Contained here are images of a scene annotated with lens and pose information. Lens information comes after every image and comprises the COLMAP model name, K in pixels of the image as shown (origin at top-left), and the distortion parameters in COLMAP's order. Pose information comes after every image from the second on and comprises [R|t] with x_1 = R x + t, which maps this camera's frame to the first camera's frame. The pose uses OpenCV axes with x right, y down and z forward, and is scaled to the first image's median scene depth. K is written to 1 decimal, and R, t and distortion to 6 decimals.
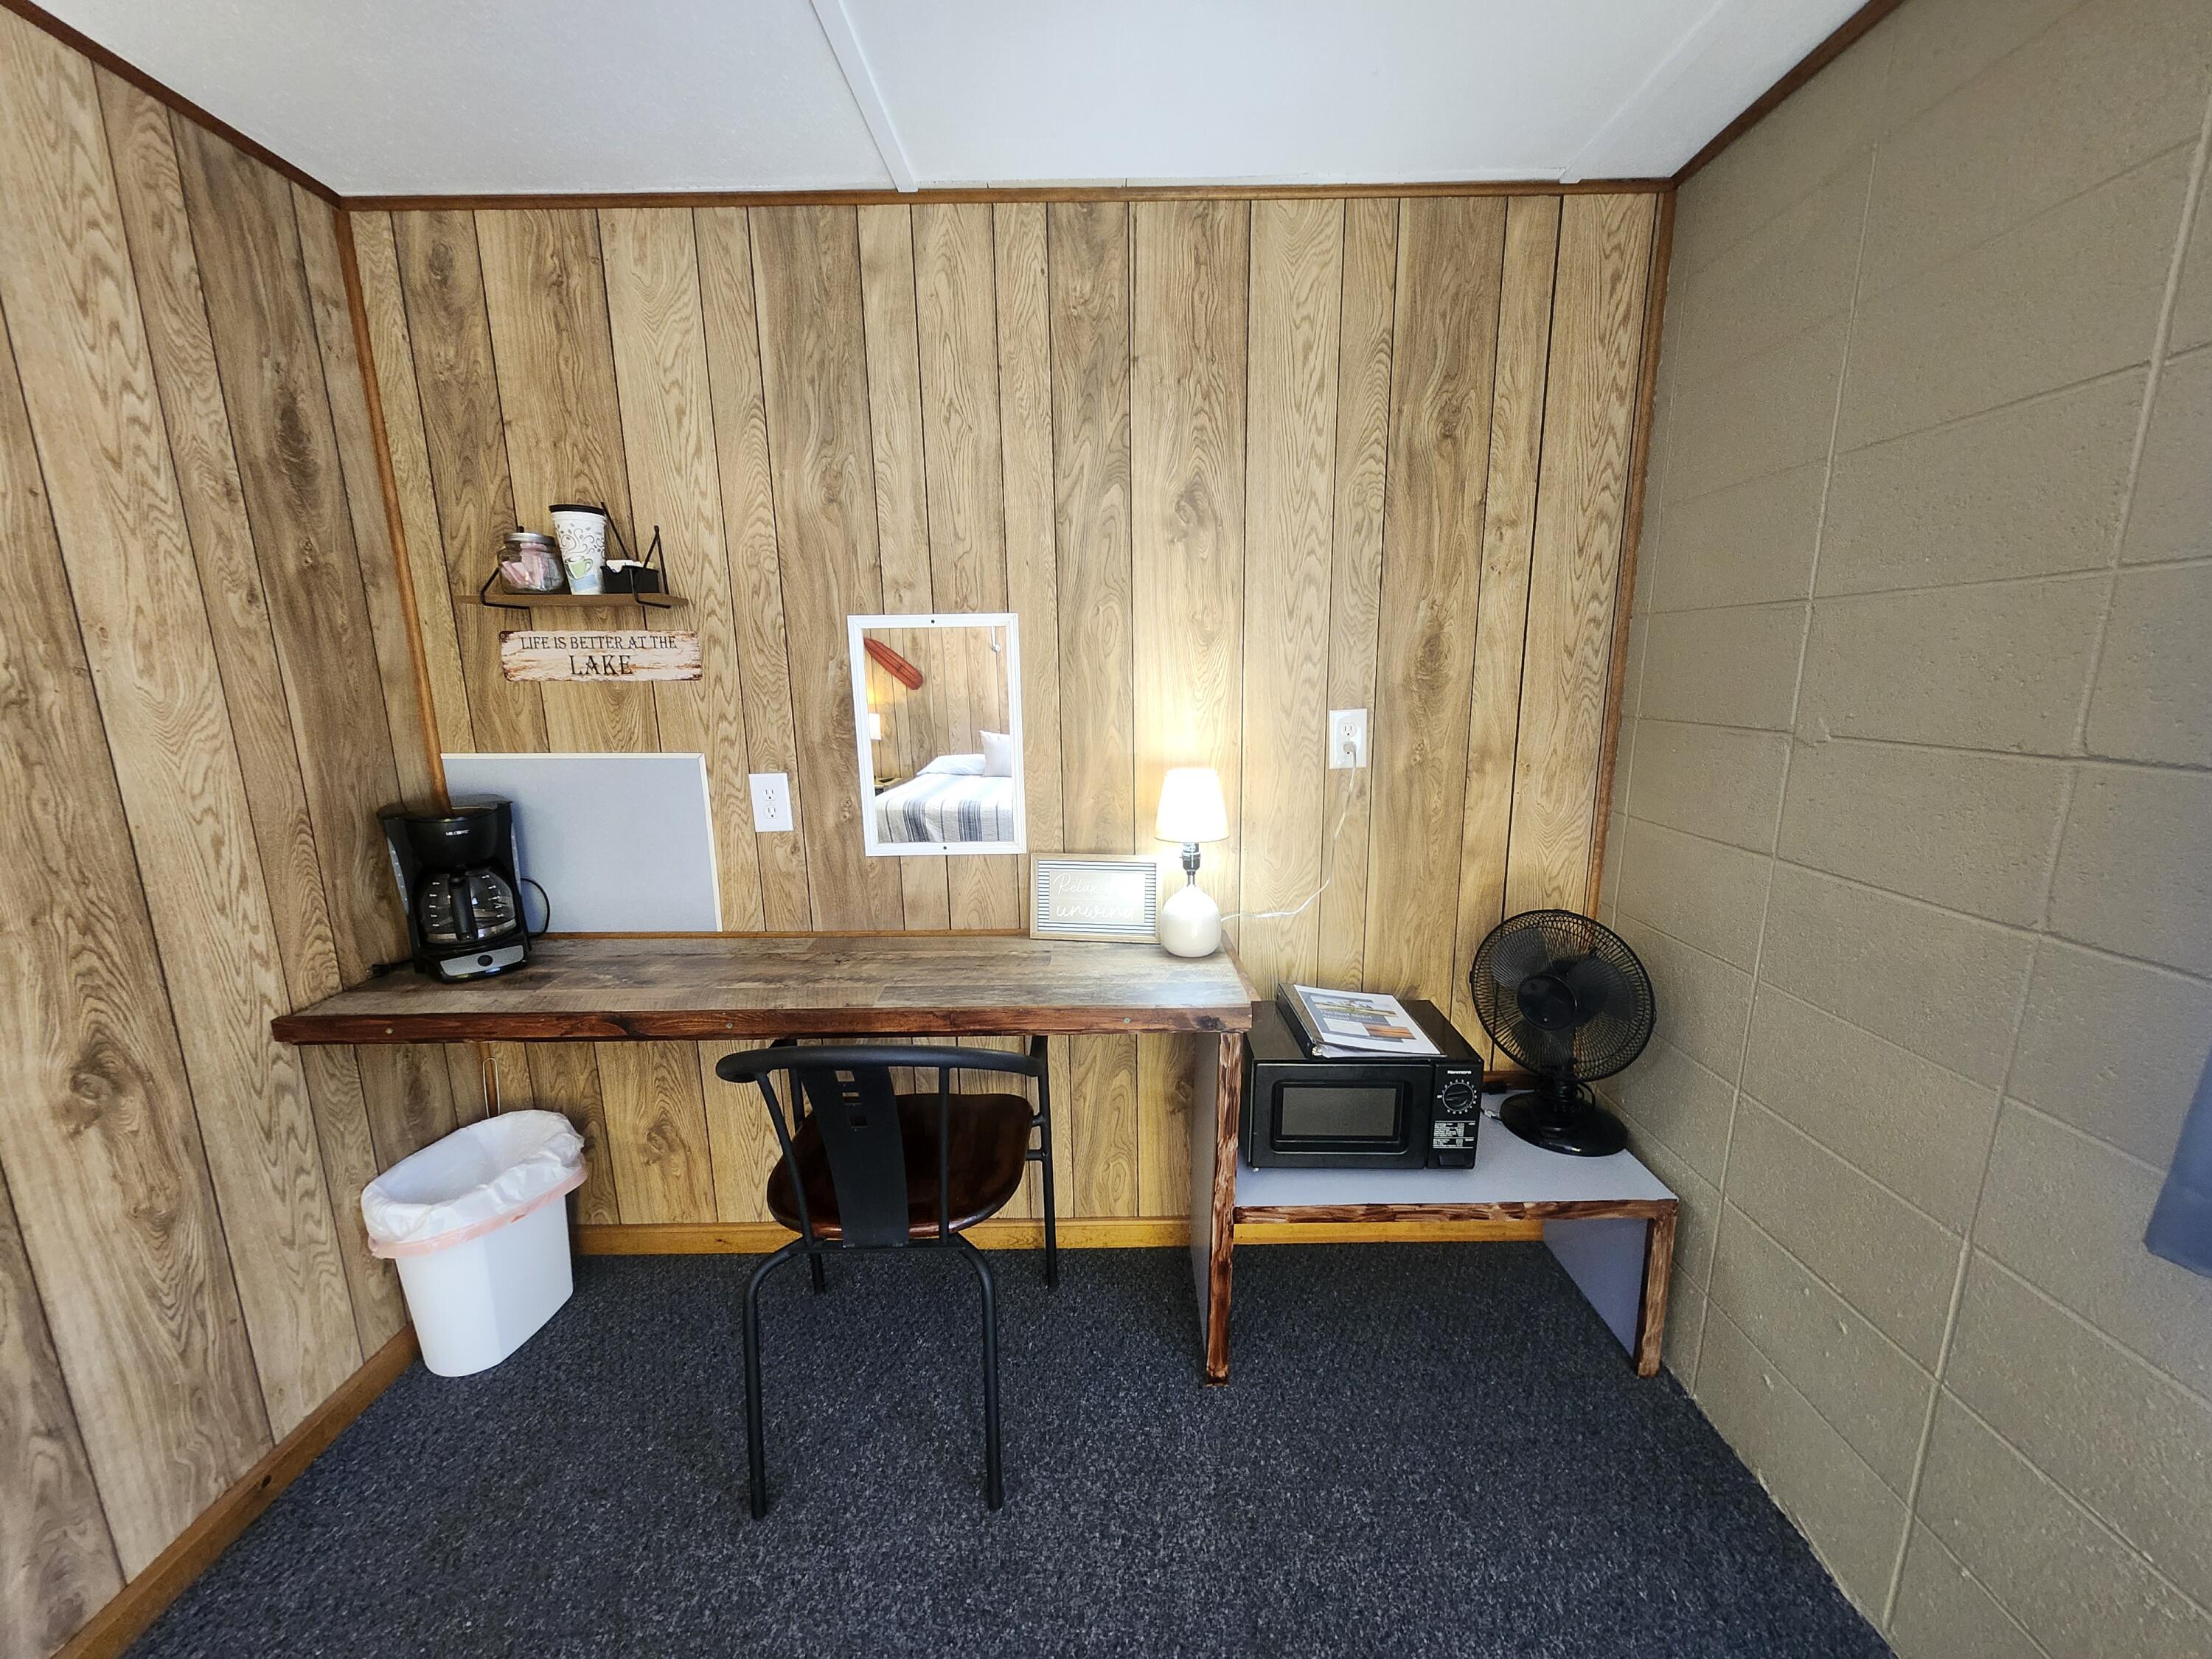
lens RADIAL K [[876.9, 0, 1106.5], [0, 876.9, 846.0], [0, 0, 1]] dist [0.014253, 0.000020]
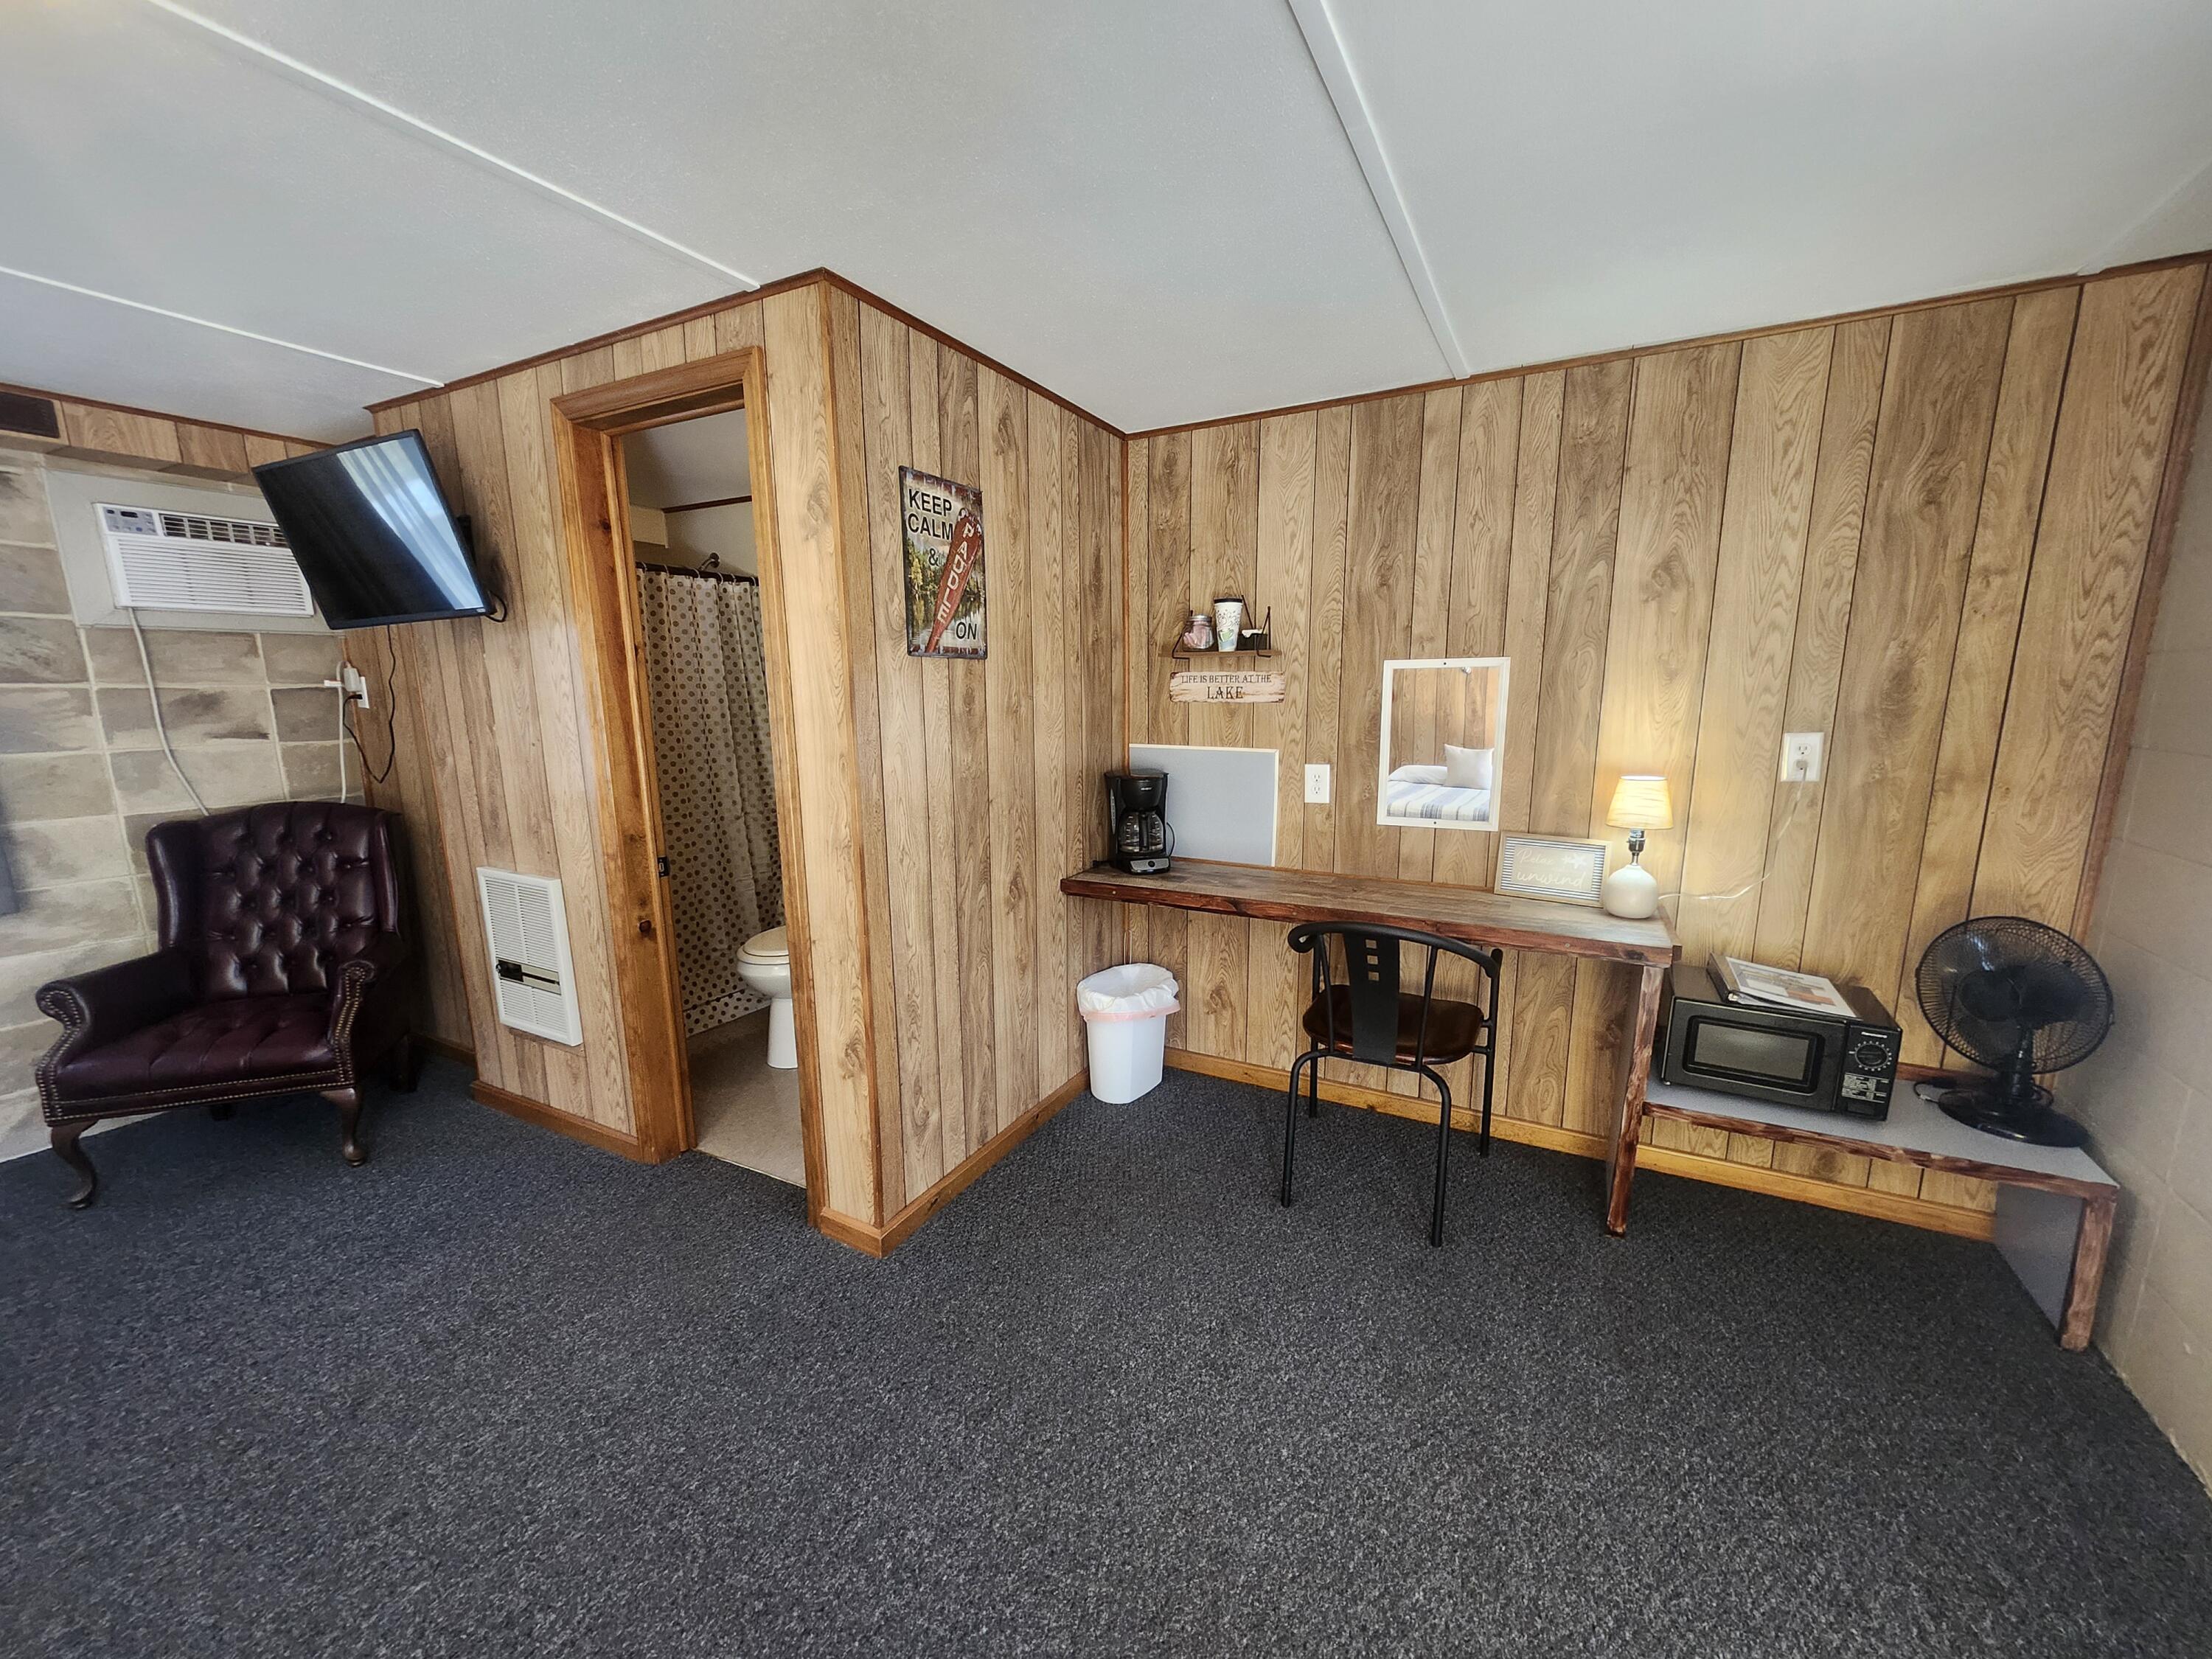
lens RADIAL K [[866.0, 0, 1107.9], [0, 866.0, 857.0], [0, 0, 1]] dist [0.005286, -0.000251]
pose [[0.879478, 0.095445, -0.466271, 0.008828], [-0.097784, 0.995022, 0.019239, 0.088472], [0.465786, 0.028674, 0.884433, -0.516442]]
